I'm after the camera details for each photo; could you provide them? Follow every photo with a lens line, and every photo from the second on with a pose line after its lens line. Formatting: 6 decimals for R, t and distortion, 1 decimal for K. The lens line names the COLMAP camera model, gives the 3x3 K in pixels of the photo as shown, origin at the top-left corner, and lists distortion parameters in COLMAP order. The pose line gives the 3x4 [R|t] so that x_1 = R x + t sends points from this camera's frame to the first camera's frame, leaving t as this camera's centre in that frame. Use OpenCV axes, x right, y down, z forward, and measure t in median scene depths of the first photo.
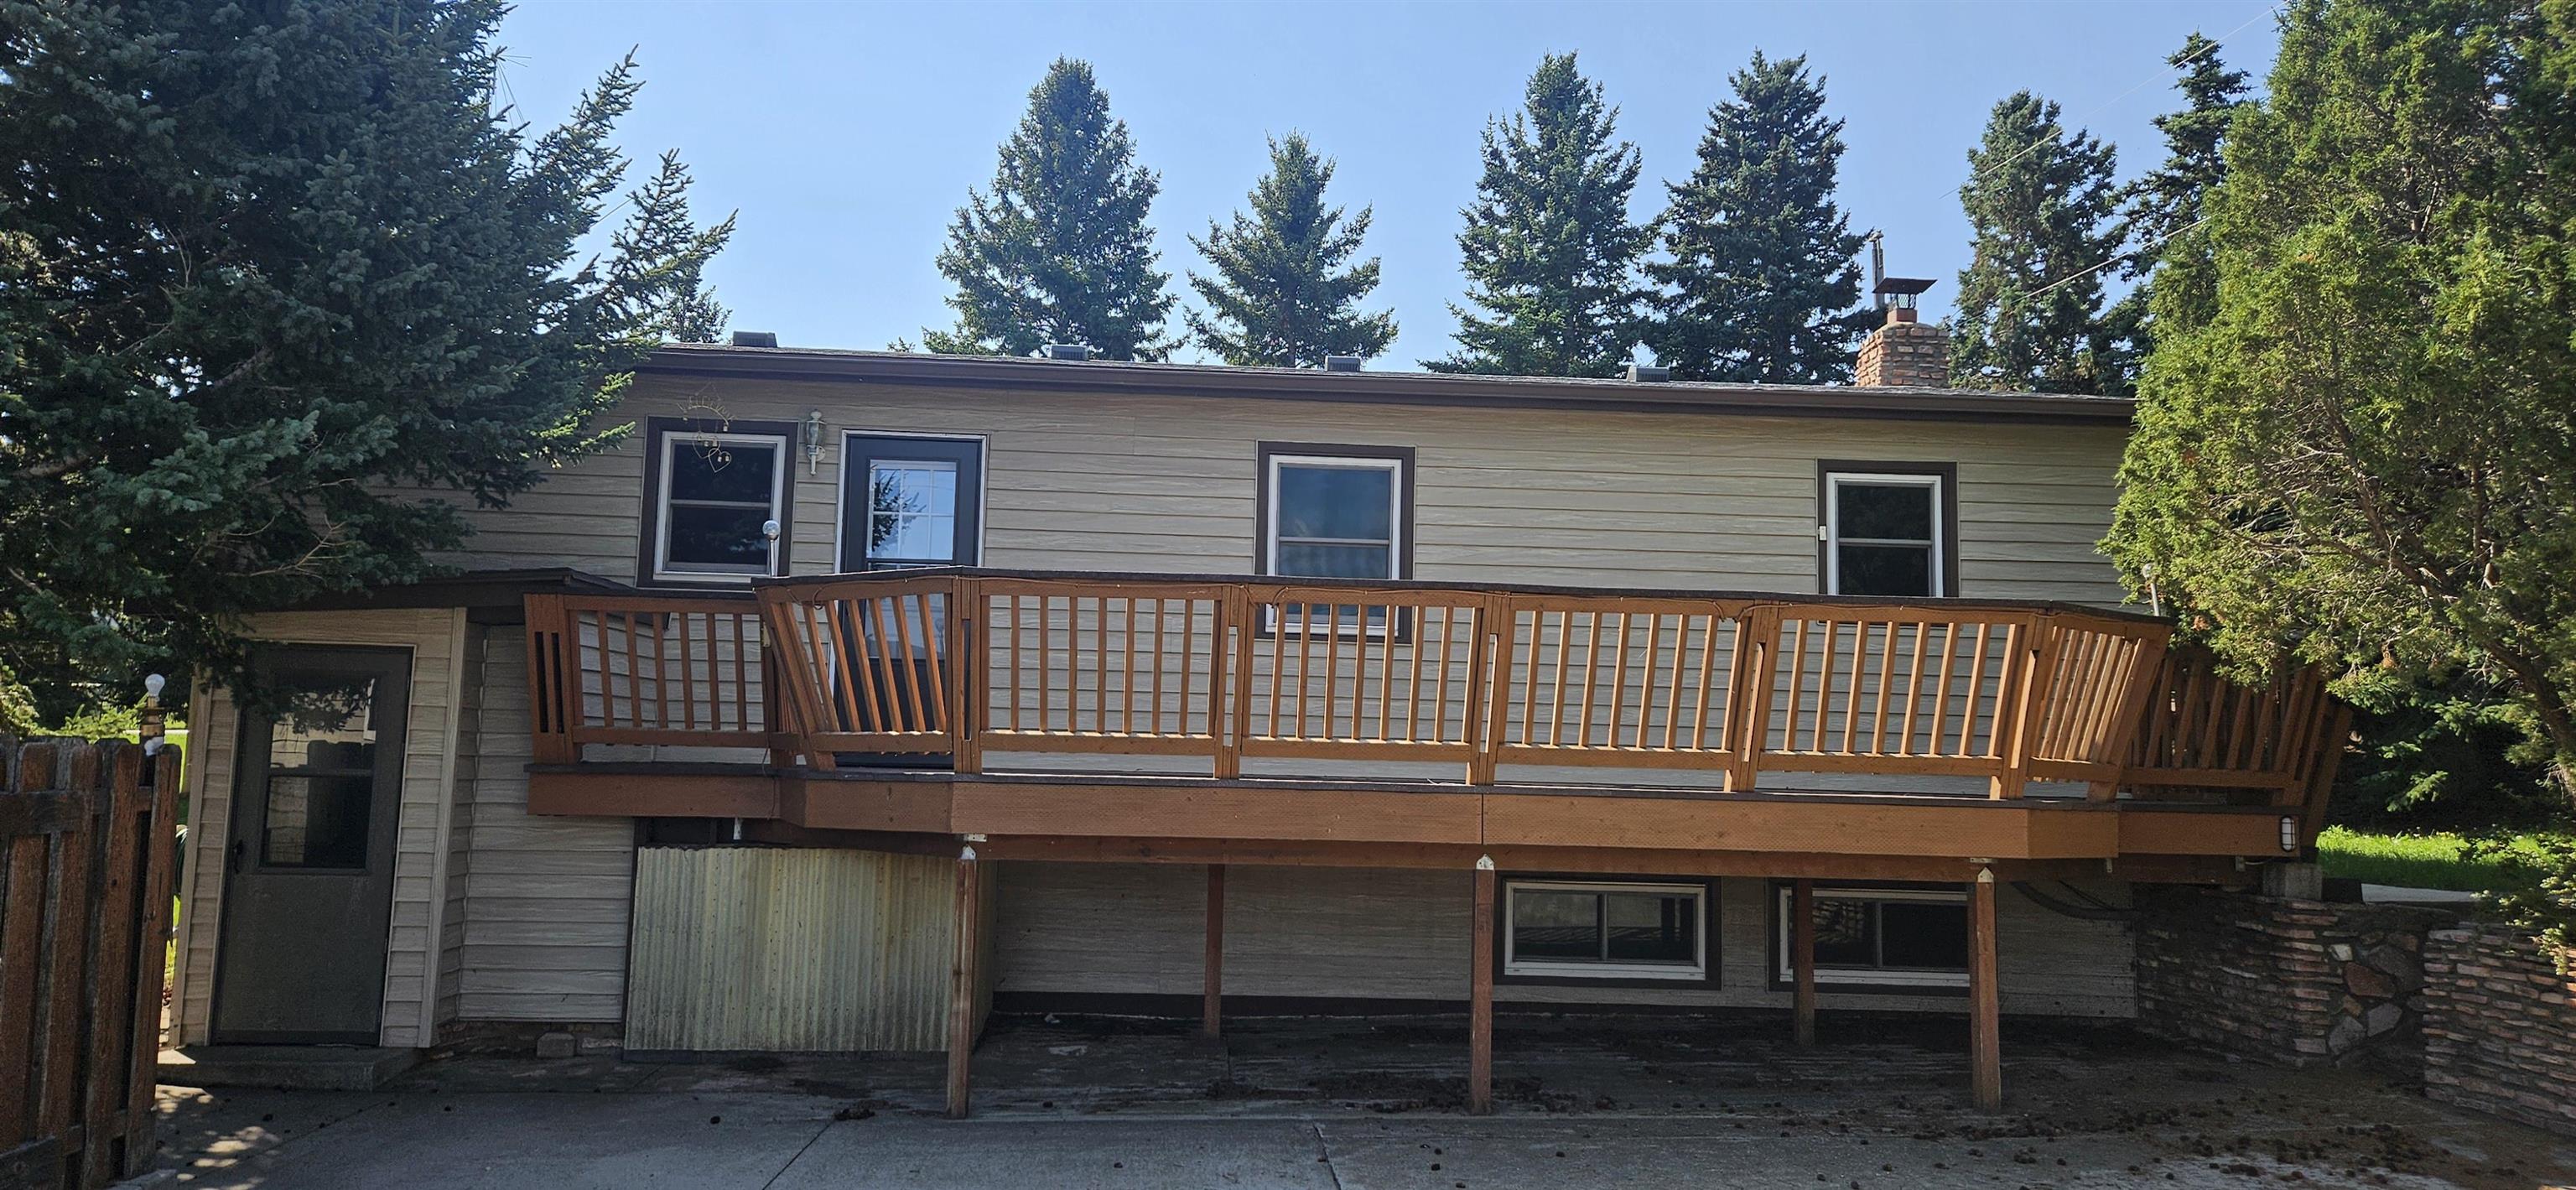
lens RADIAL K [[1721.2, 0, 1274.7], [0, 1721.2, 593.5], [0, 0, 1]] dist [0.079328, -0.059046]
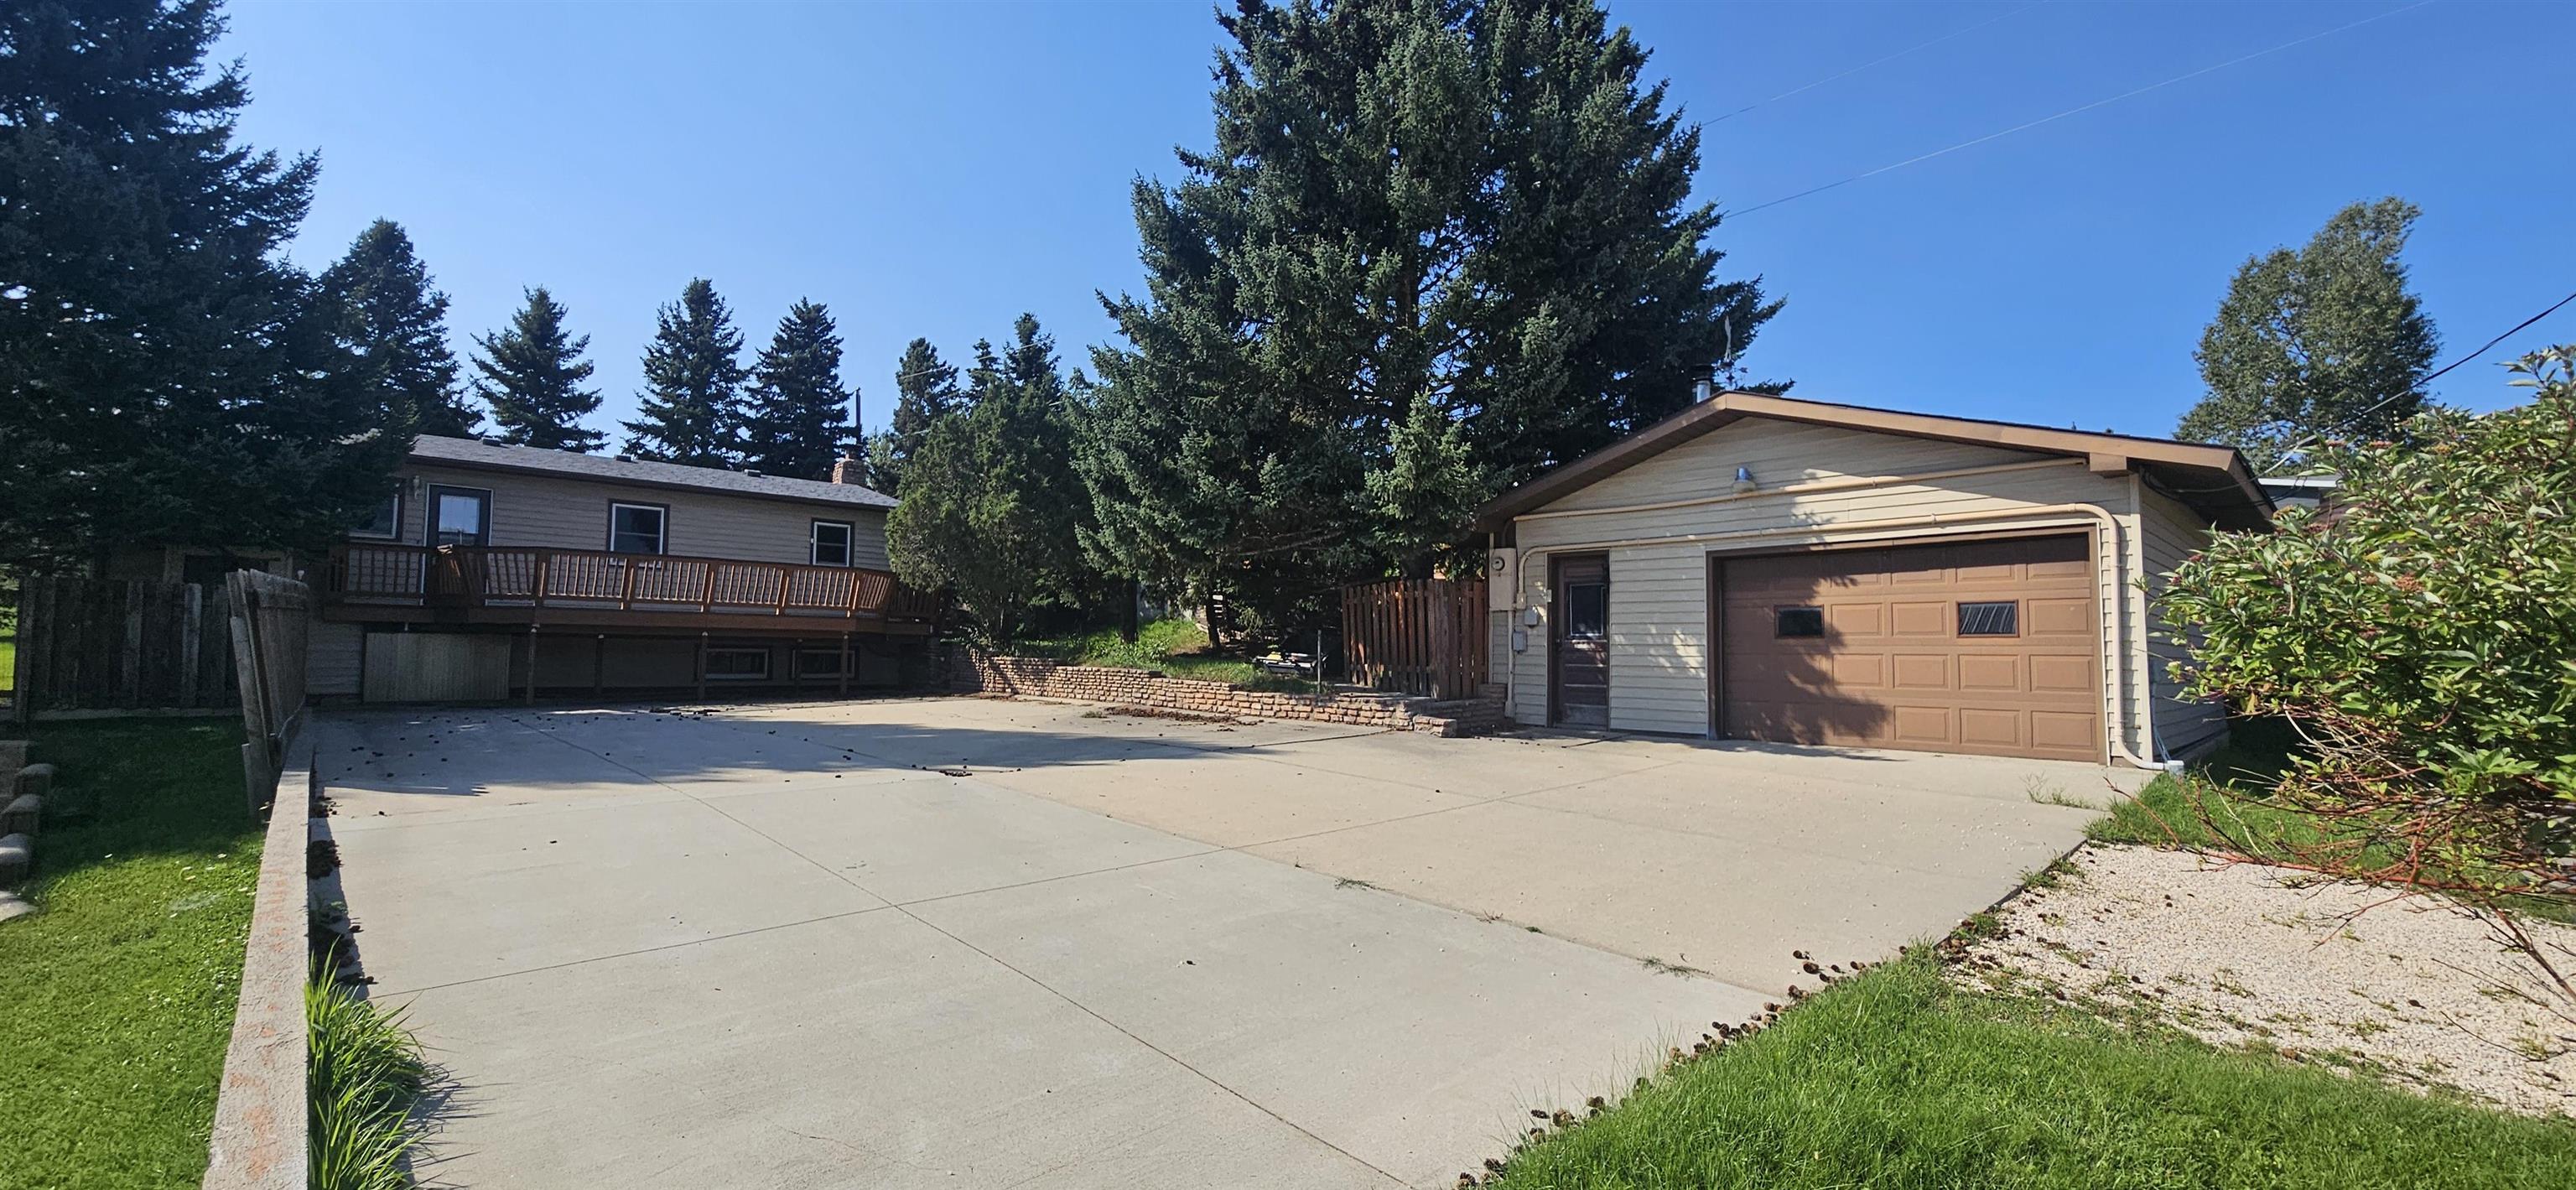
lens RADIAL K [[1066.6, 0, 1283.0], [0, 1066.6, 598.7], [0, 0, 1]] dist [0.000698, 0.000647]
pose [[0.766823, 0.020549, 0.641530, -0.112306], [-0.057411, 0.997677, 0.036666, -0.020196], [-0.639286, -0.064947, 0.766221, -0.431821]]
